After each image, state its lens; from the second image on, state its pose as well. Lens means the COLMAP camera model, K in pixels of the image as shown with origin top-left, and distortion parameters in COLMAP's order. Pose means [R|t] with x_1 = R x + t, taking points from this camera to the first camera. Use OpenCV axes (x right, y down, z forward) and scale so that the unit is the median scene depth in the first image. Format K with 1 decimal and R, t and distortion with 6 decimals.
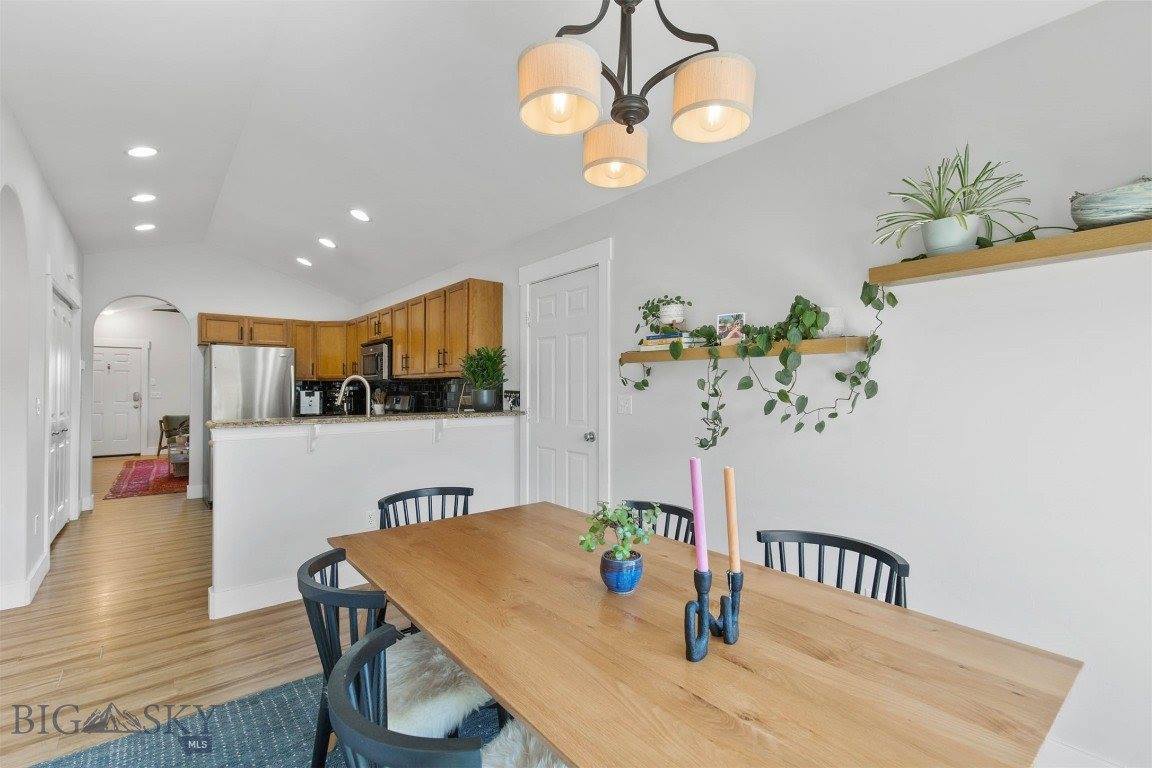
lens RADIAL K [[519.5, 0, 571.7], [0, 519.5, 377.2], [0, 0, 1]] dist [0.004819, 0.000587]
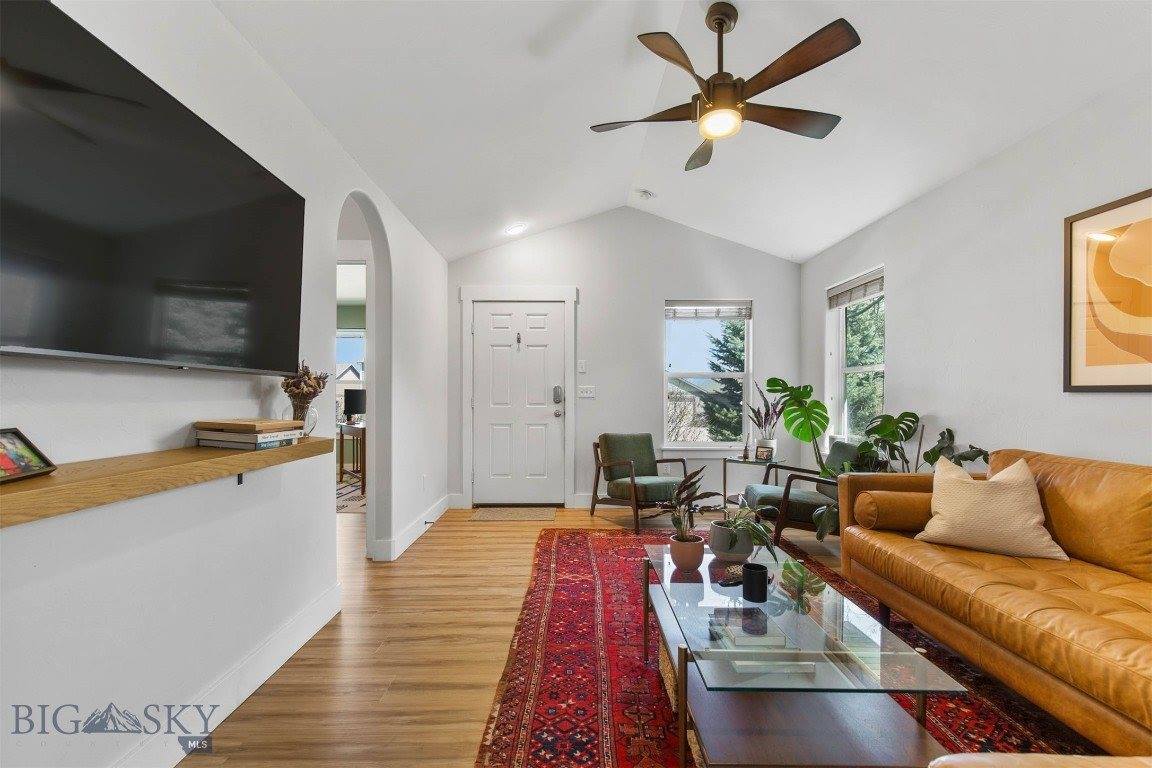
lens RADIAL K [[519.5, 0, 565.2], [0, 519.5, 400.6], [0, 0, 1]] dist [0.004819, 0.000587]
pose [[0.771800, 0.009622, -0.635793, -0.534454], [0.005567, 0.999745, 0.021888, 0.034259], [0.635841, -0.020432, 0.771549, 0.646844]]
